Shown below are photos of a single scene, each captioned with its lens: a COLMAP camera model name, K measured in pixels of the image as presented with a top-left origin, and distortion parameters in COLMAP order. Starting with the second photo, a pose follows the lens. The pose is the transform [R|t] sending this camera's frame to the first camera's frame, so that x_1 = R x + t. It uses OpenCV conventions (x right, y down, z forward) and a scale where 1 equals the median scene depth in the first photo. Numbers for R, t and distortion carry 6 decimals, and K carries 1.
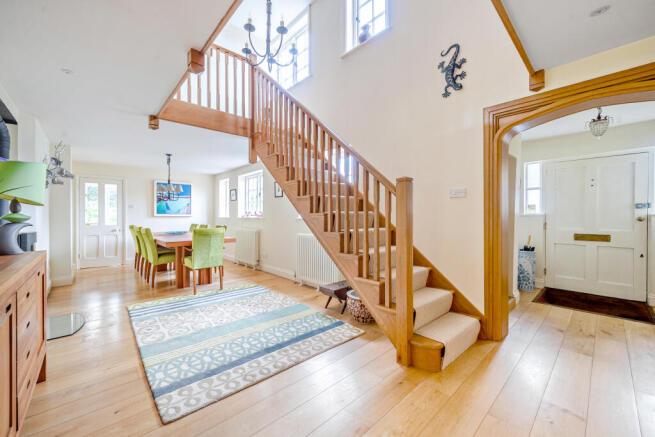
lens RADIAL K [[259.2, 0, 311.3], [0, 259.2, 222.1], [0, 0, 1]] dist [-0.000864, -0.000025]
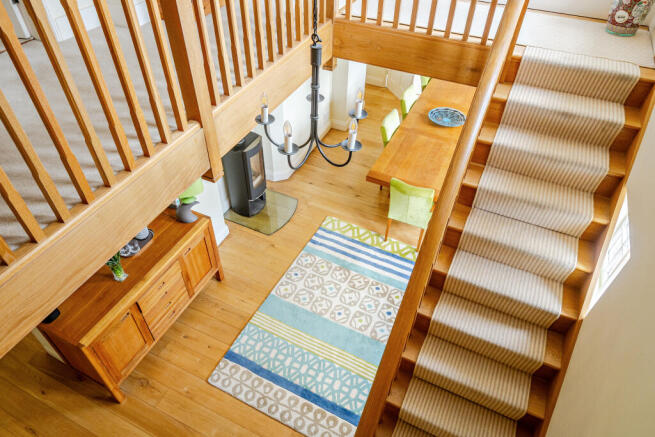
lens RADIAL K [[437.1, 0, 328.1], [0, 437.1, 221.1], [0, 0, 1]] dist [-0.003058, 0.000116]
pose [[0.394358, 0.646207, -0.653374, 0.598245], [-0.015241, 0.715497, 0.698450, -1.280370], [0.918830, -0.265481, 0.292011, 0.806125]]
